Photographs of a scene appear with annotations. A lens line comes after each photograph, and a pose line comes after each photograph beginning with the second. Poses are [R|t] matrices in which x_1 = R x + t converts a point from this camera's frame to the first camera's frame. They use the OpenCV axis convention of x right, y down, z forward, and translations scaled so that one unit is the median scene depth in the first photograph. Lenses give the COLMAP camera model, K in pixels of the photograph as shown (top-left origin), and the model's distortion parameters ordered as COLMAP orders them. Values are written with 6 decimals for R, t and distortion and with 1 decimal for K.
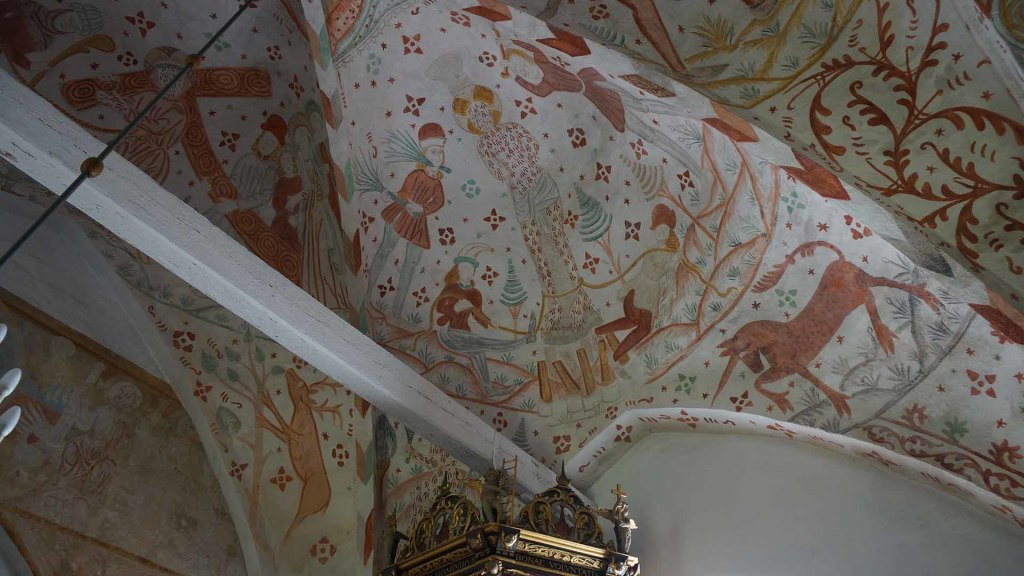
lens RADIAL K [[681.7, 0, 515.0], [0, 681.7, 297.3], [0, 0, 1]] dist [-0.024788, 0.018796]
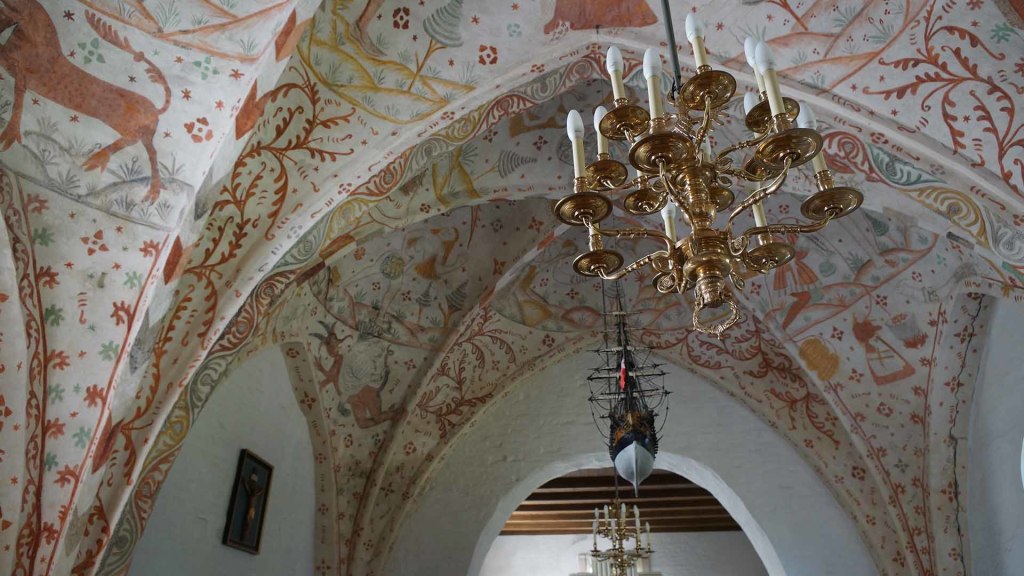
lens RADIAL K [[681.1, 0, 515.4], [0, 681.1, 297.6], [0, 0, 1]] dist [-0.024928, 0.023302]
pose [[-0.519554, 0.386765, 0.761891, -0.446244], [-0.648739, 0.401739, -0.646331, 0.319699], [-0.556059, -0.830072, 0.042184, 0.268355]]
